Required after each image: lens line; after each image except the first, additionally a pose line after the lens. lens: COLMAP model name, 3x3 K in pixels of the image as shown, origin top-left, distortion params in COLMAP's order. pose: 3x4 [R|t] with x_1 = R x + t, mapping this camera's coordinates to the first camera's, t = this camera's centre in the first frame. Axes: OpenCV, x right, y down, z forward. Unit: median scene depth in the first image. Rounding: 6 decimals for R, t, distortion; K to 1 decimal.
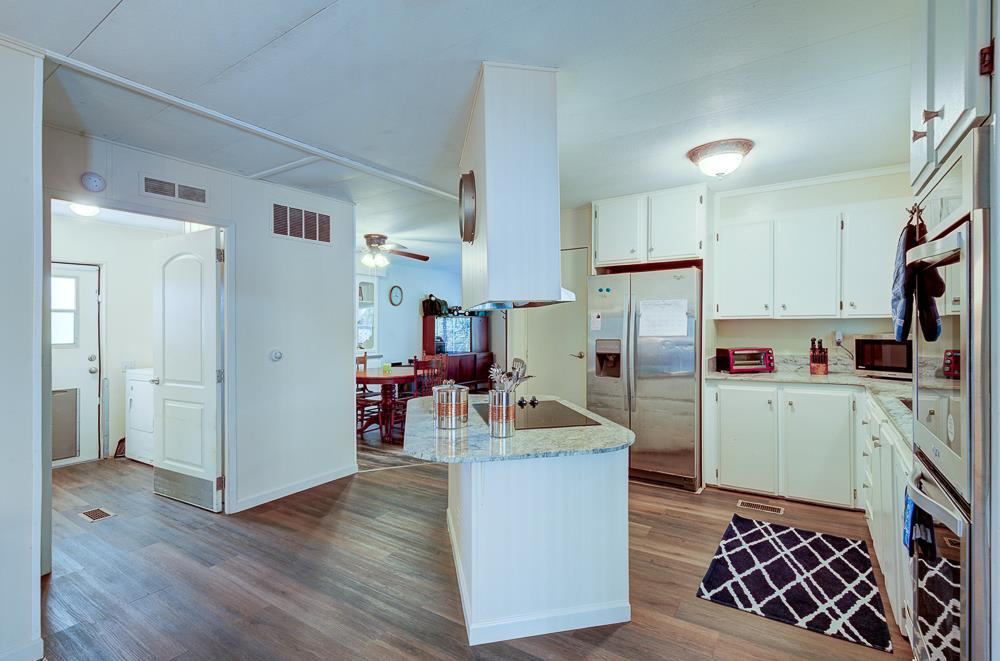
lens RADIAL K [[444.1, 0, 511.8], [0, 444.1, 330.5], [0, 0, 1]] dist [0.001324, 0.000382]
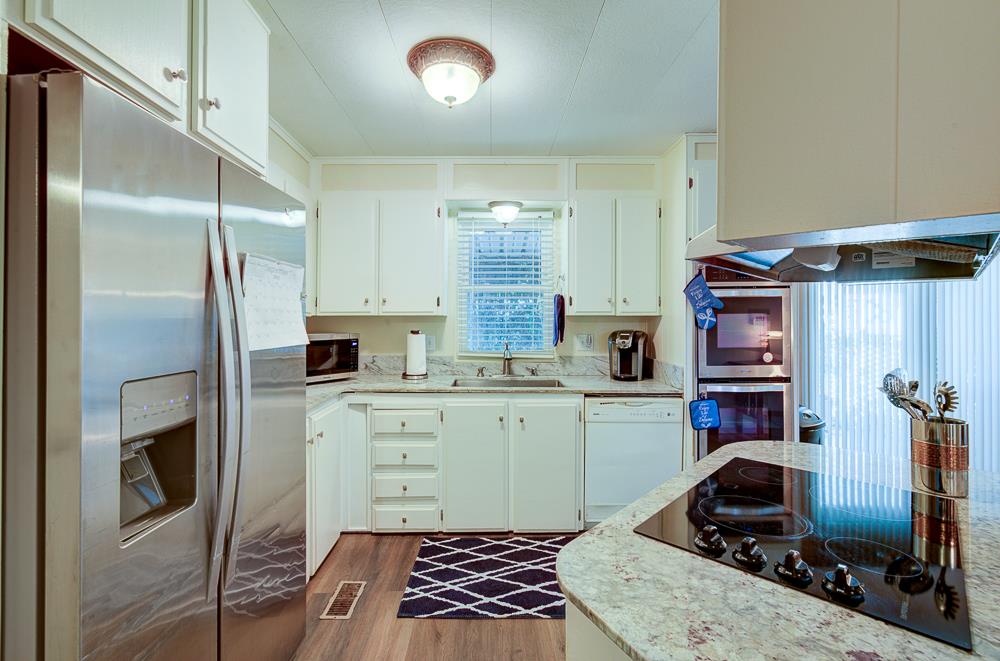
lens RADIAL K [[448.1, 0, 489.4], [0, 448.1, 325.4], [0, 0, 1]] dist [-0.003427, 0.000305]
pose [[-0.566878, 0.011522, 0.823721, -0.155657], [0.009860, 0.999925, -0.007201, -0.006207], [-0.823743, 0.004040, -0.566949, 1.549651]]
